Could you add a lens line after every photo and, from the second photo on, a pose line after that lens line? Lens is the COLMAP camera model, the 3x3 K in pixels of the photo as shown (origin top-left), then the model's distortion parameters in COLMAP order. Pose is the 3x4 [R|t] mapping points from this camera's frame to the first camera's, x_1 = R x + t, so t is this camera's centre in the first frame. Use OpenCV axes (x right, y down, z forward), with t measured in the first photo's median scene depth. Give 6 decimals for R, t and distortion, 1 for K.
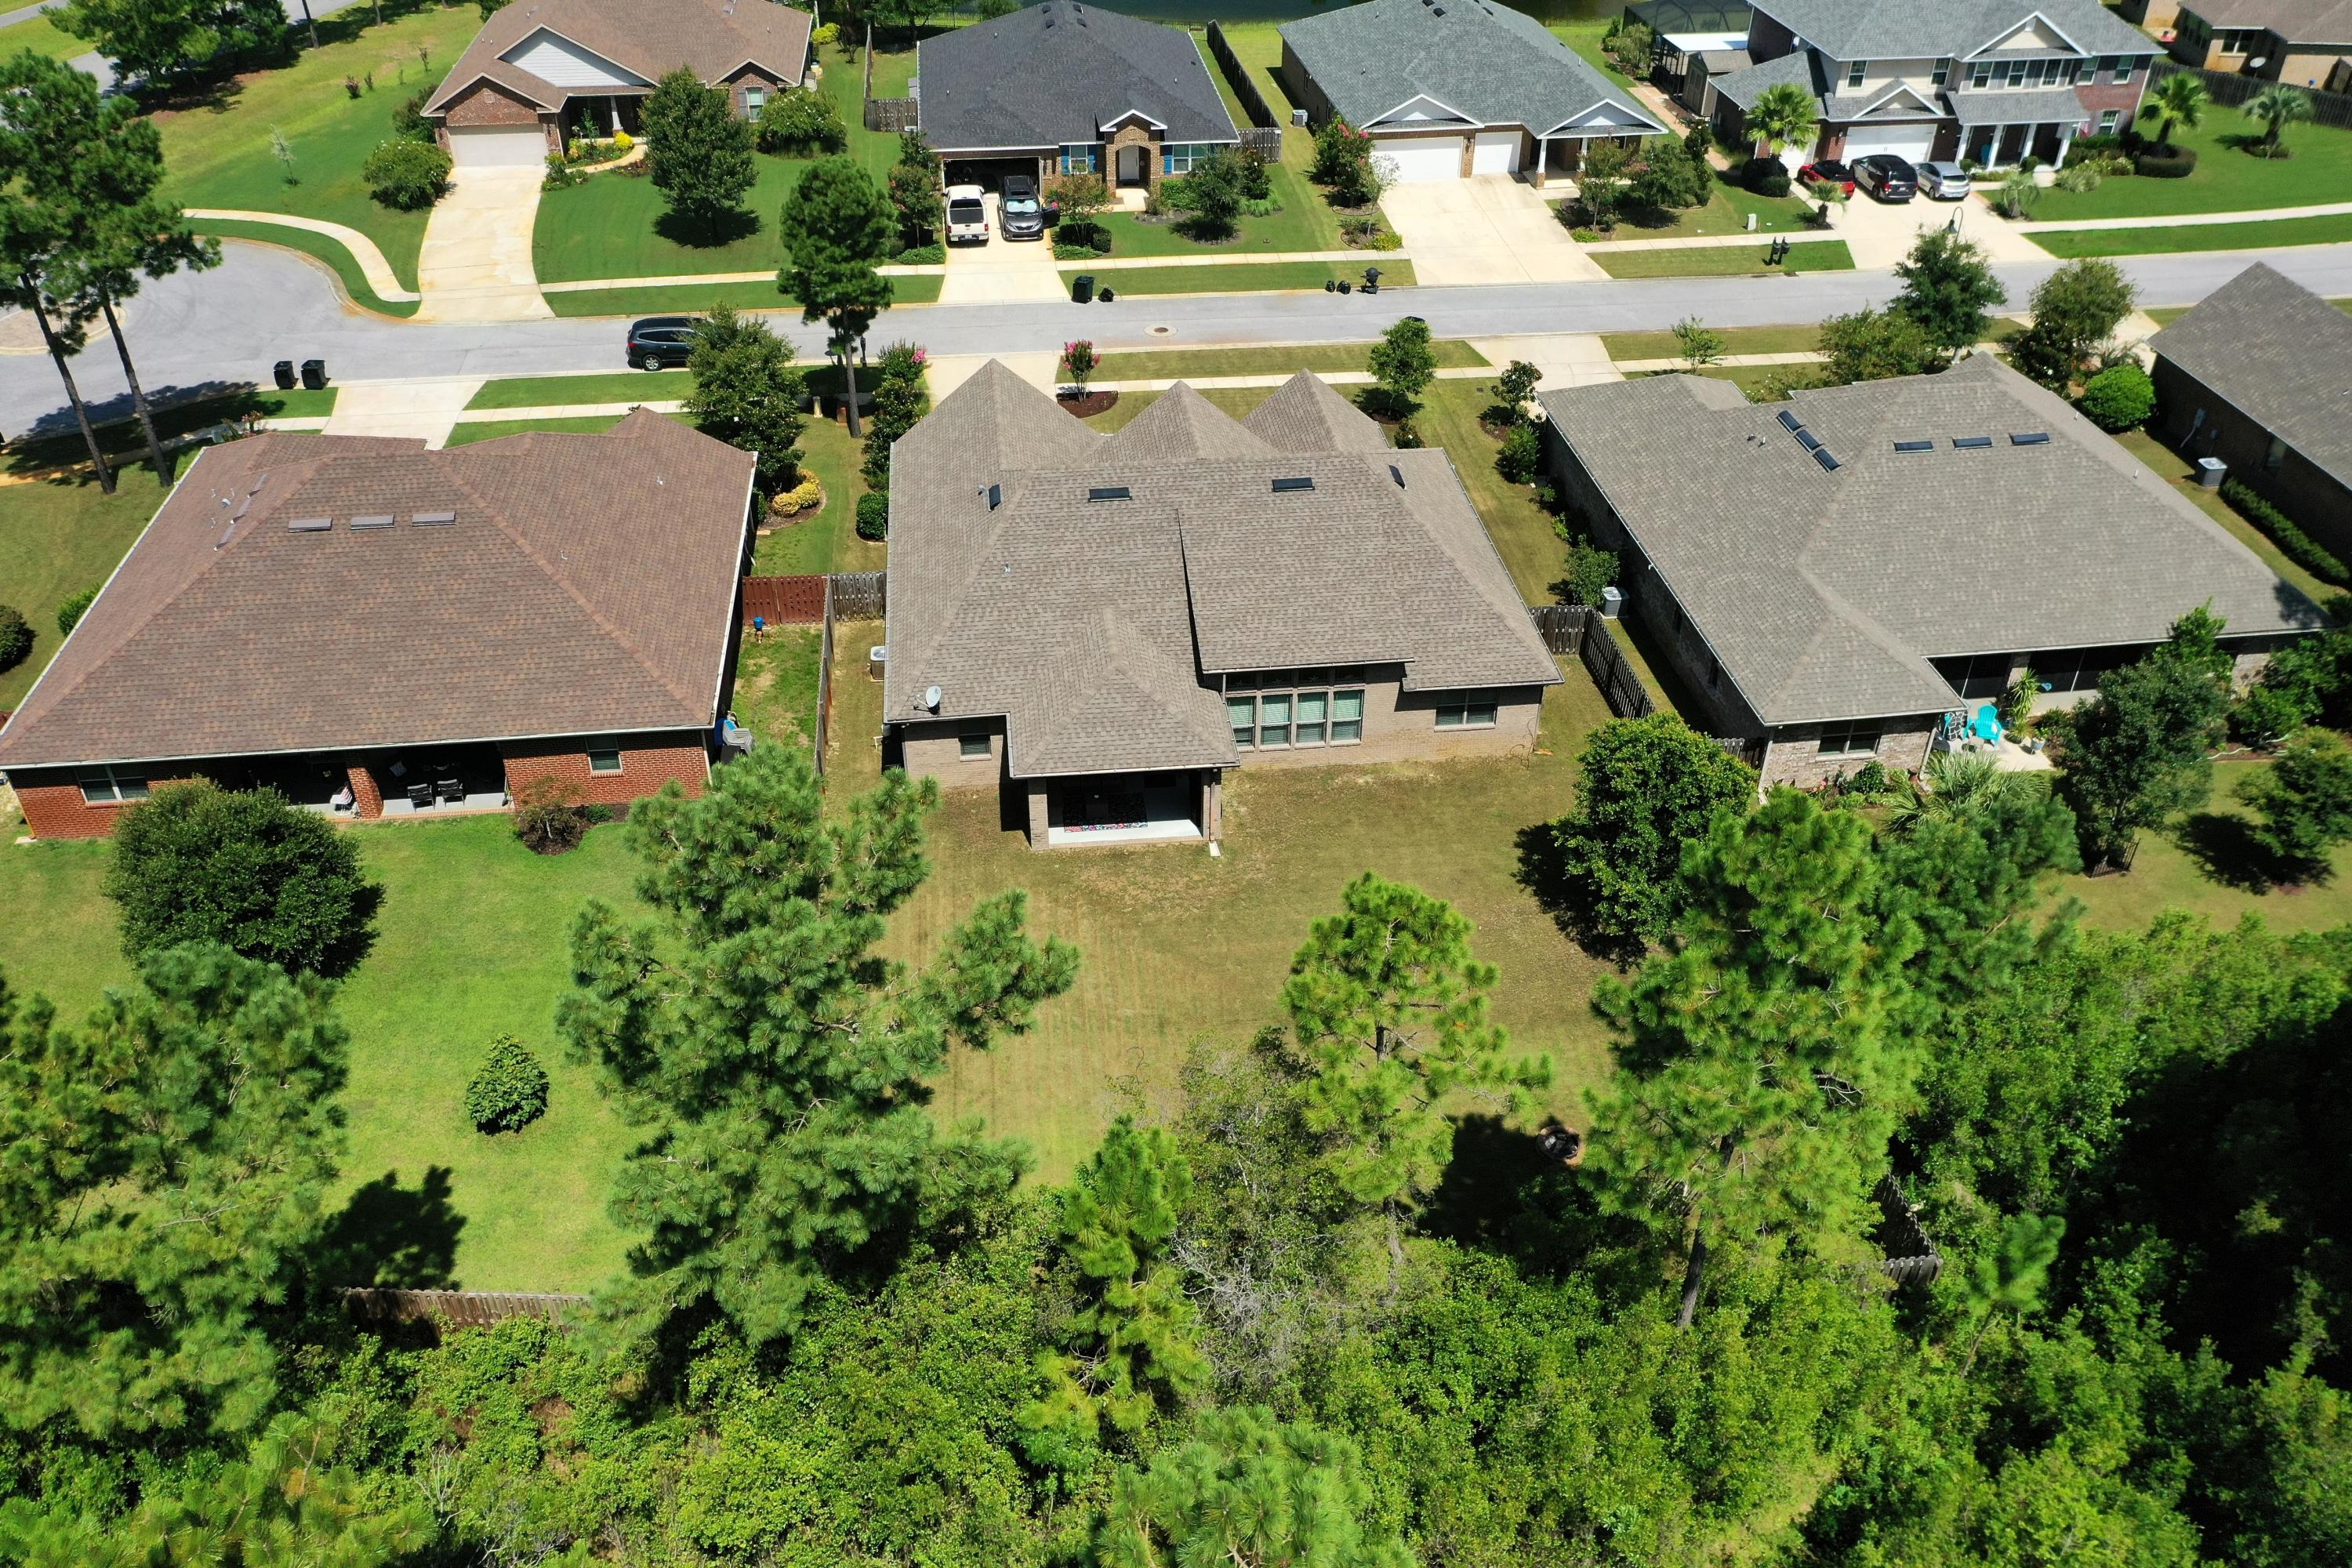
lens RADIAL K [[1886.1, 0, 1168.3], [0, 1886.1, 765.0], [0, 0, 1]] dist [-0.002034, -0.009092]
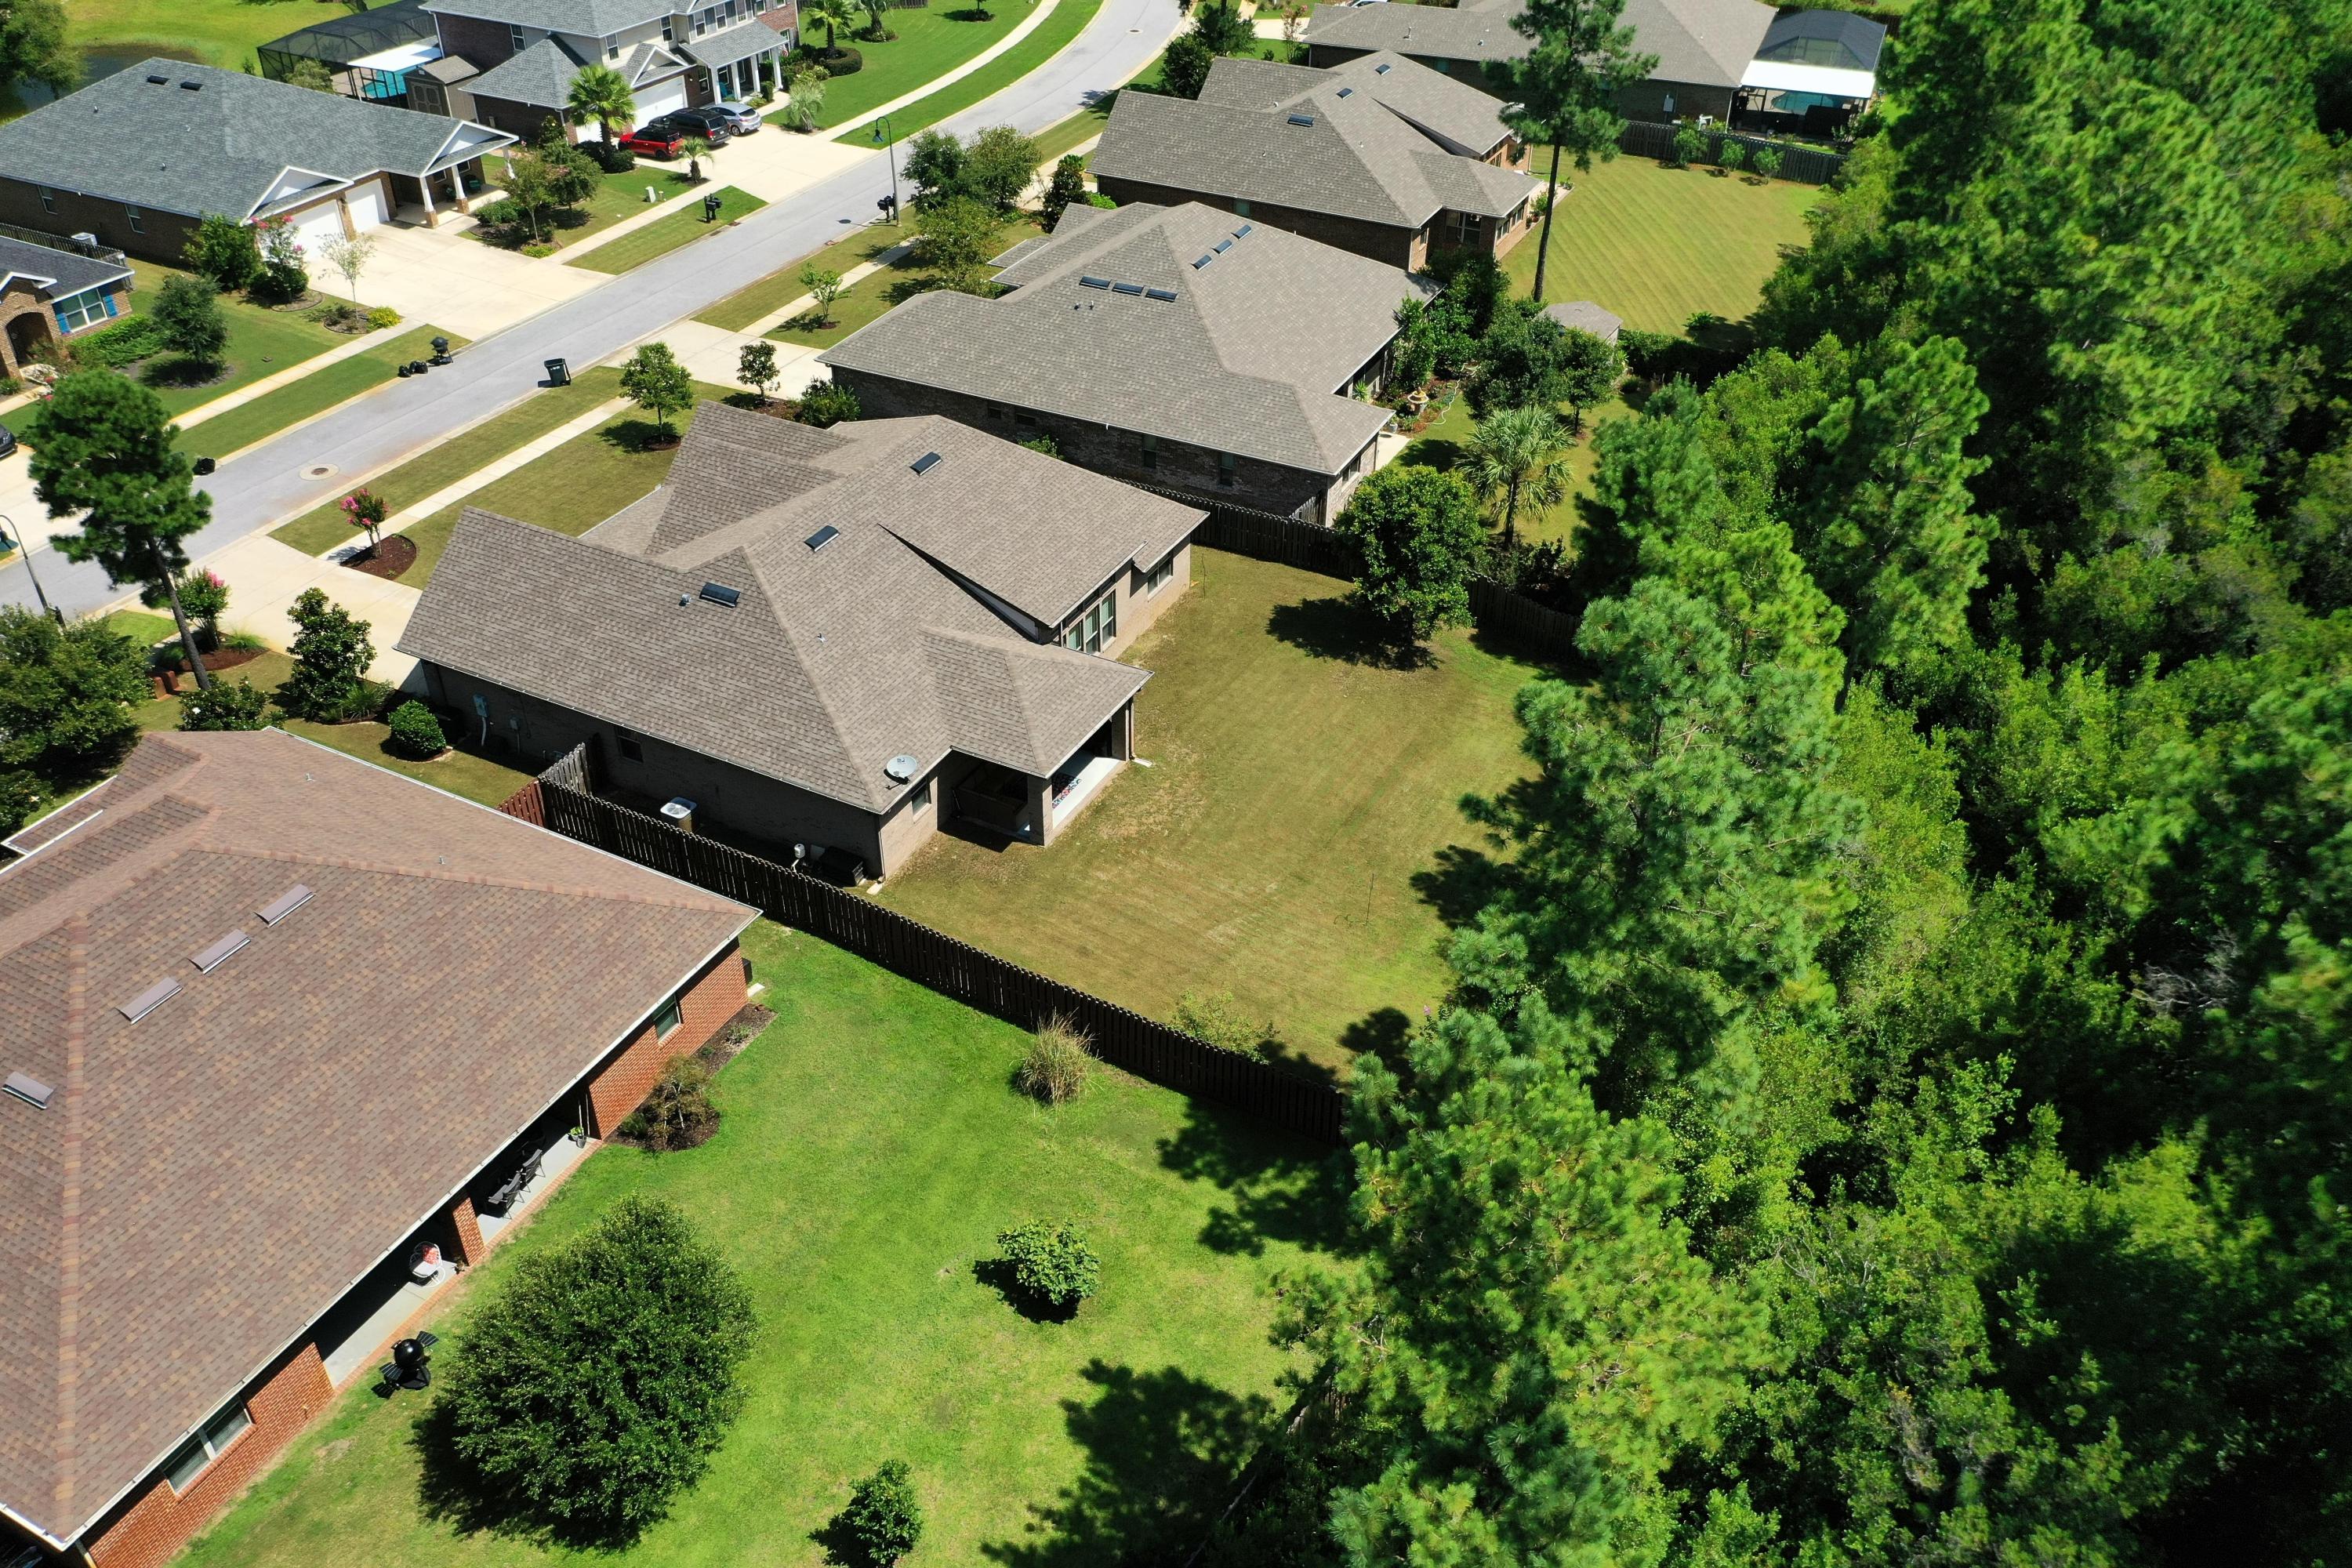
lens RADIAL K [[1798.7, 0, 1171.1], [0, 1798.7, 813.5], [0, 0, 1]] dist [-0.001294, -0.008034]
pose [[0.556078, -0.497932, 0.665463, -0.370558], [0.469959, 0.848760, 0.242374, -0.096012], [-0.685504, 0.177961, 0.705984, 0.136385]]
